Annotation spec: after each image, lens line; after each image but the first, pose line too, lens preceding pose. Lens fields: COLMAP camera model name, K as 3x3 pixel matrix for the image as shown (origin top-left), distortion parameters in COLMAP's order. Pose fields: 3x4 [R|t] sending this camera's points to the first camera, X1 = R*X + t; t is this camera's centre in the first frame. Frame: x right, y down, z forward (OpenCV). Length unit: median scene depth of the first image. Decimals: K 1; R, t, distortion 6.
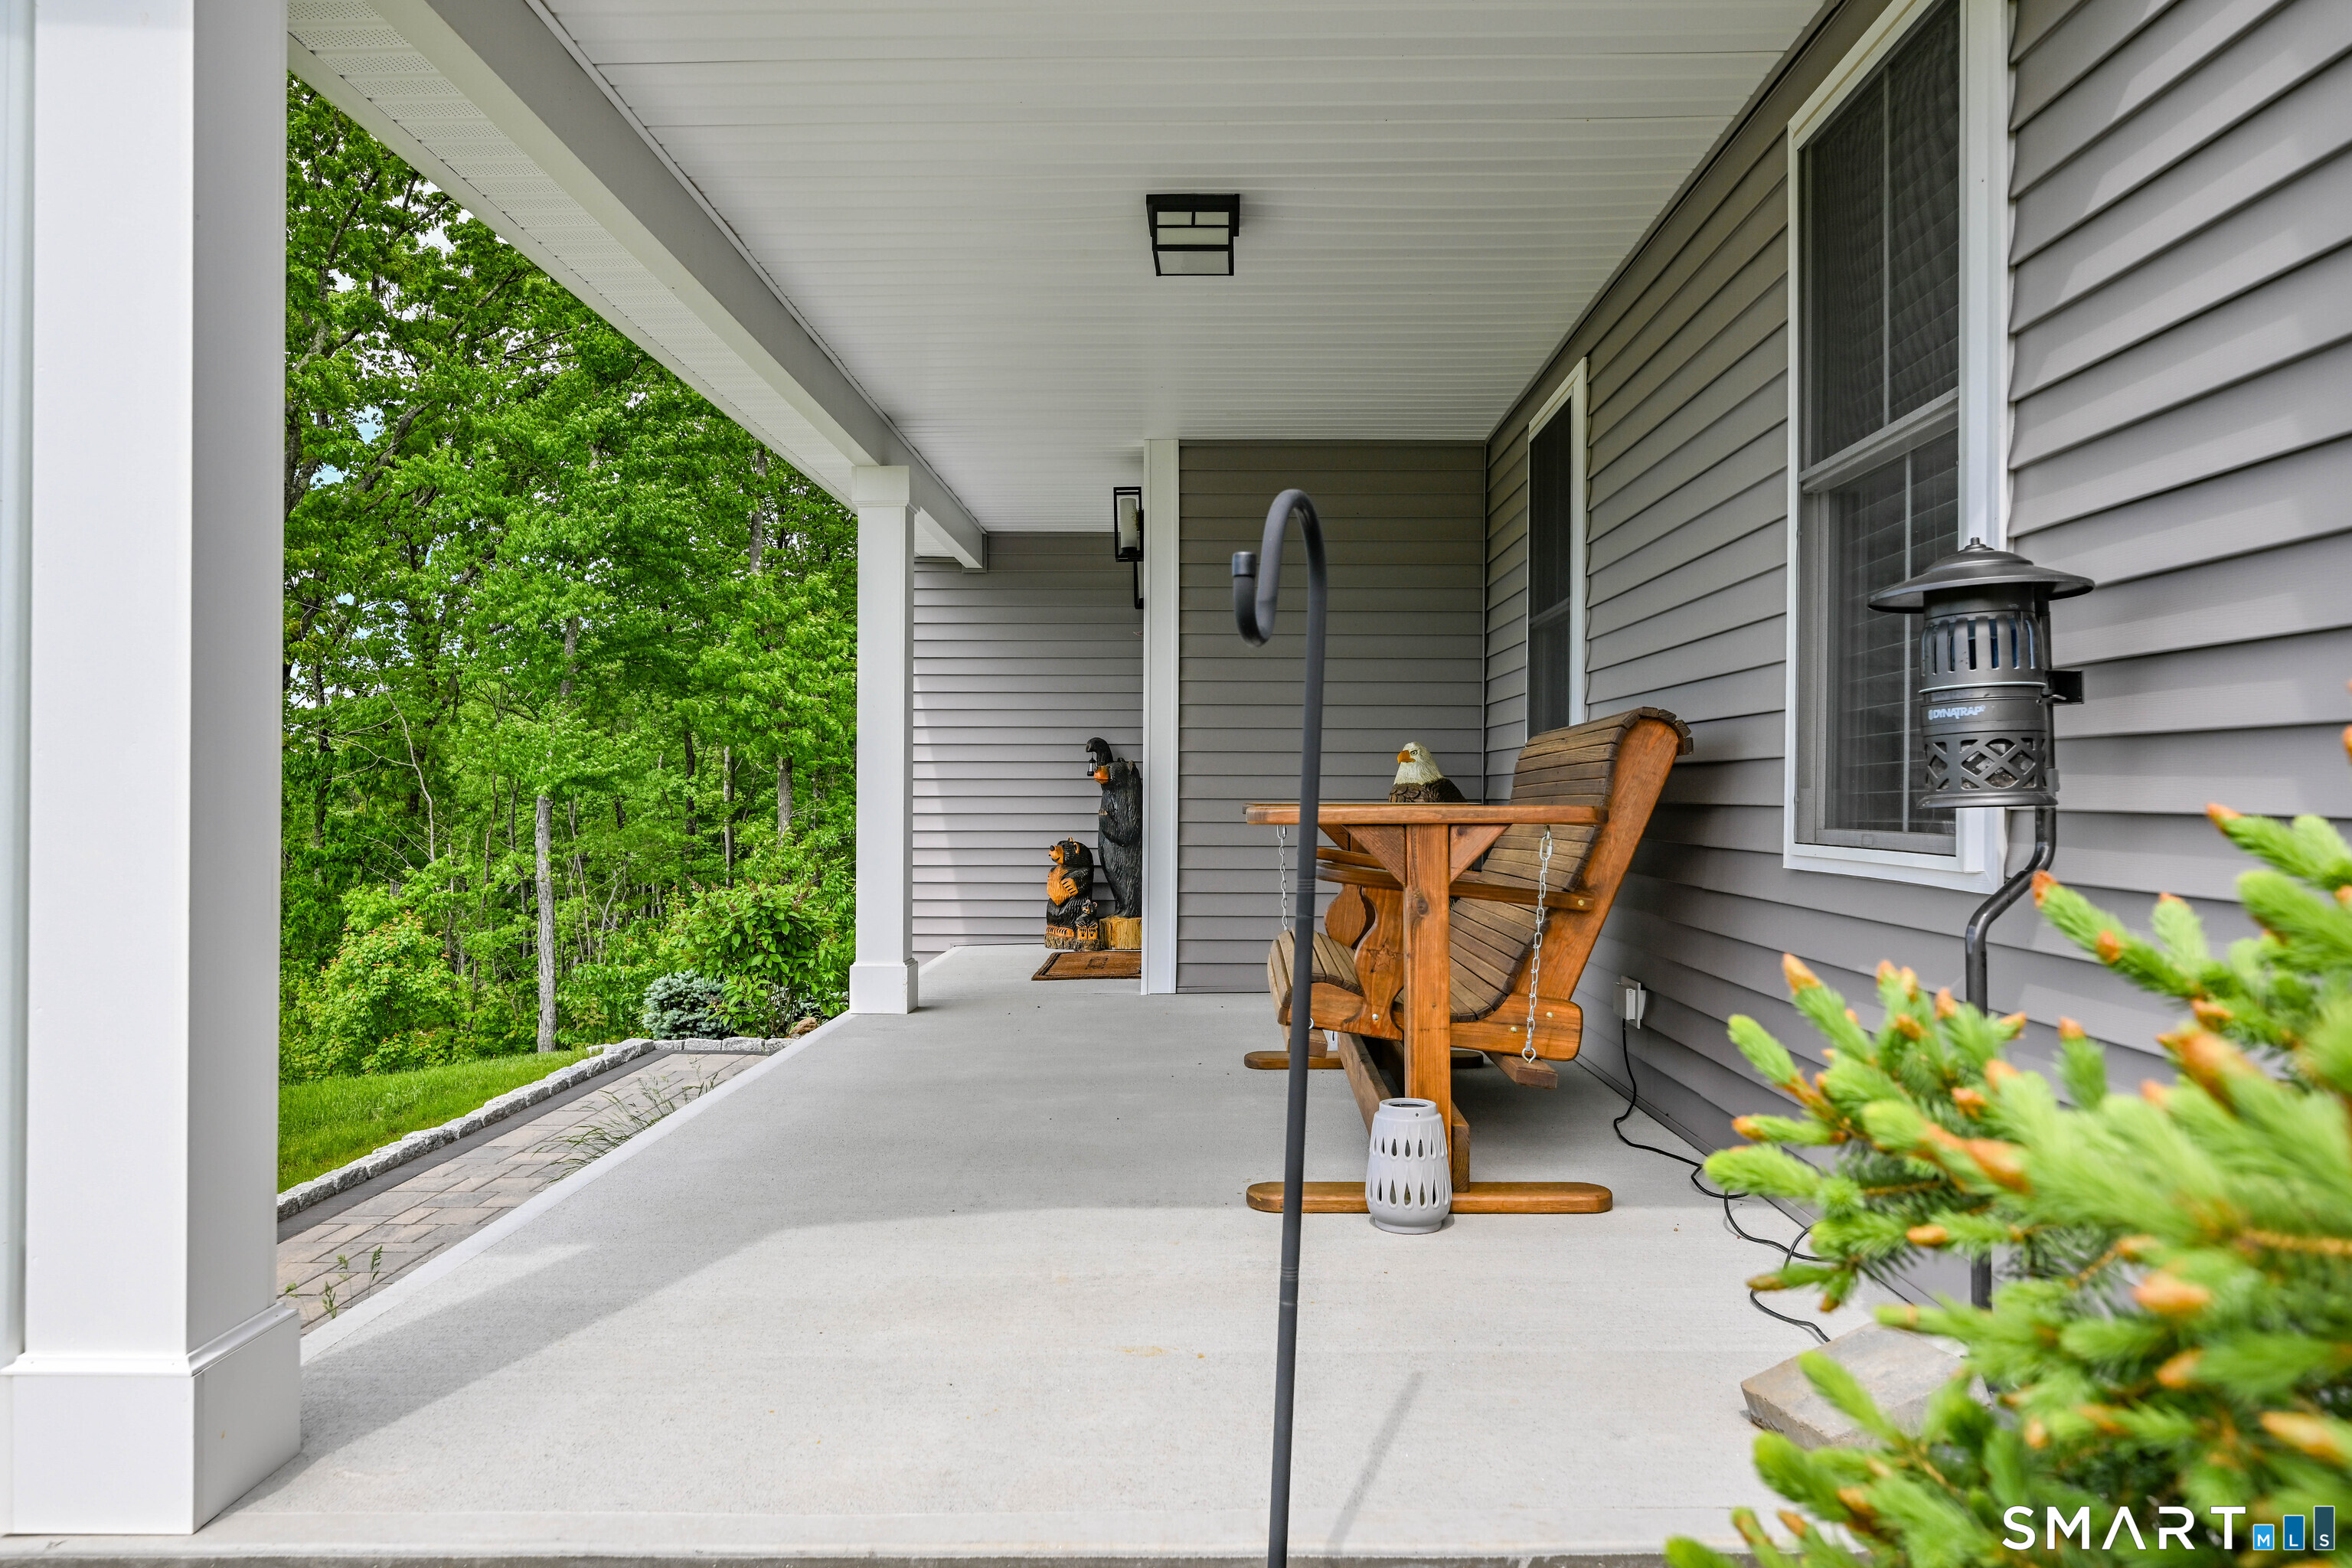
lens RADIAL K [[1582.4, 0, 1172.6], [0, 1582.4, 787.1], [0, 0, 1]] dist [-0.004834, -0.001164]
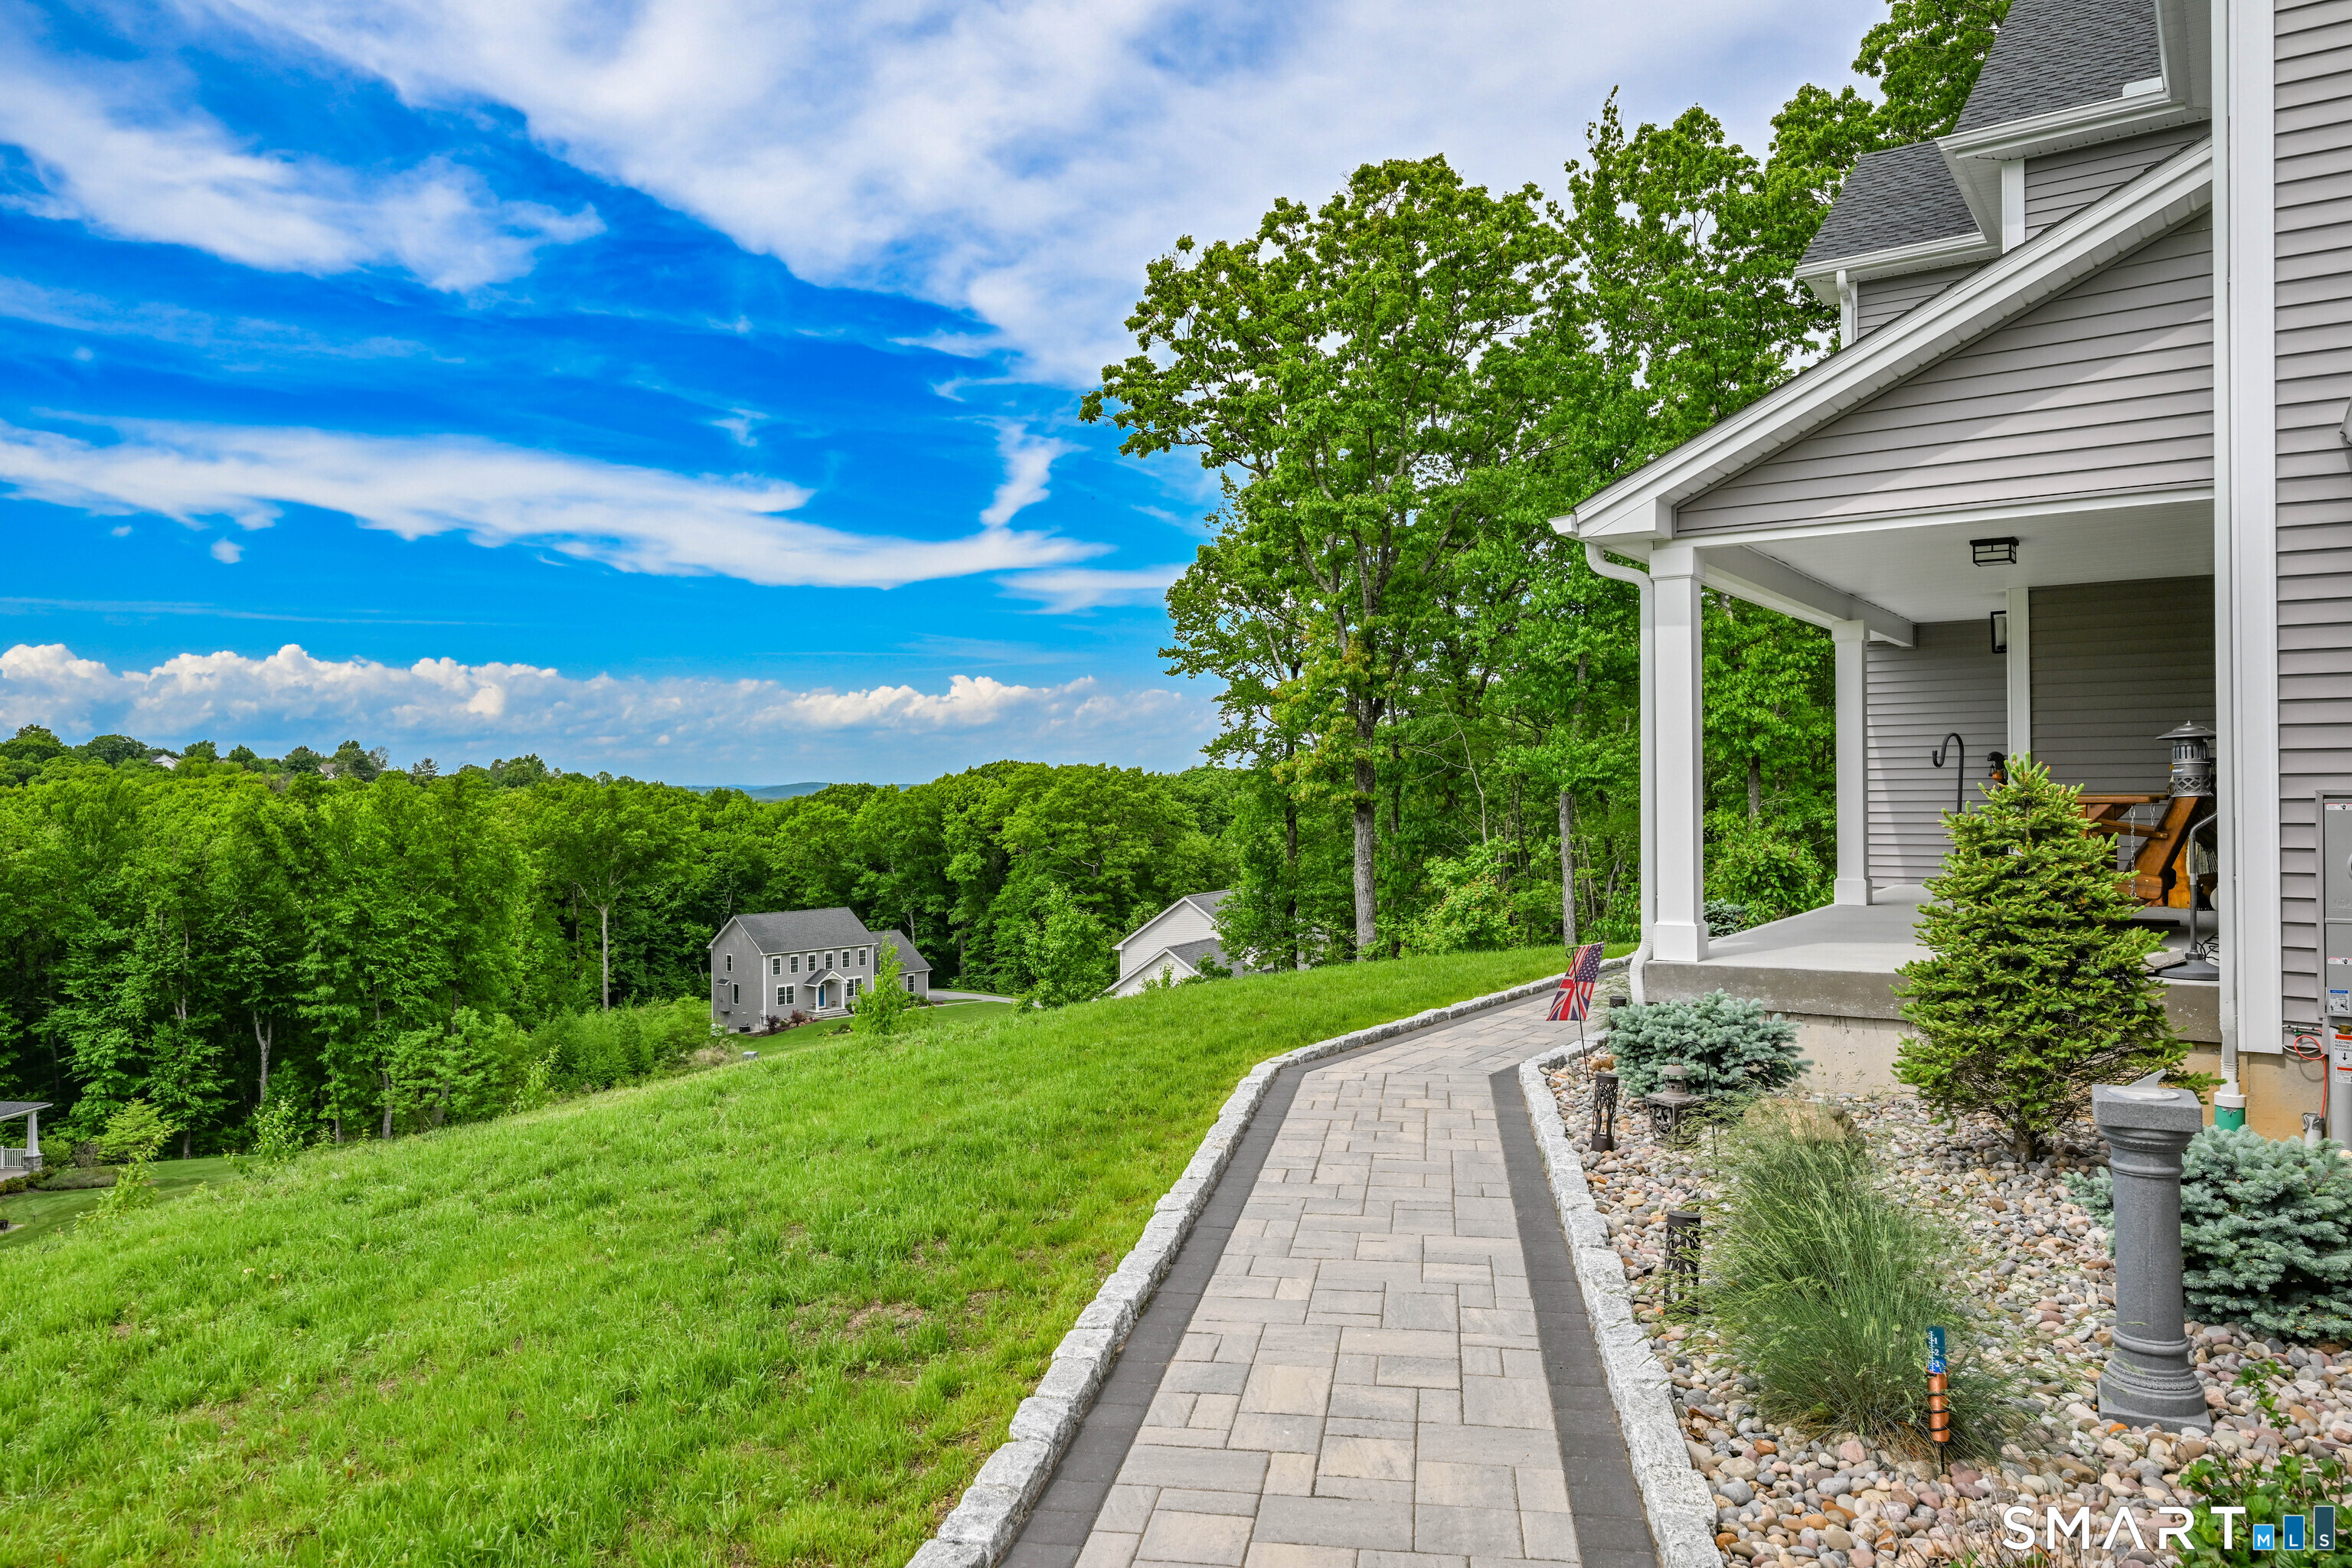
lens RADIAL K [[1582.4, 0, 1167.7], [0, 1582.4, 783.1], [0, 0, 1]] dist [-0.004834, -0.001164]
pose [[0.836548, -0.011728, -0.547767, 0.119913], [0.013317, 0.999911, -0.001071, -0.009596], [0.547731, -0.006398, 0.836630, -0.730614]]
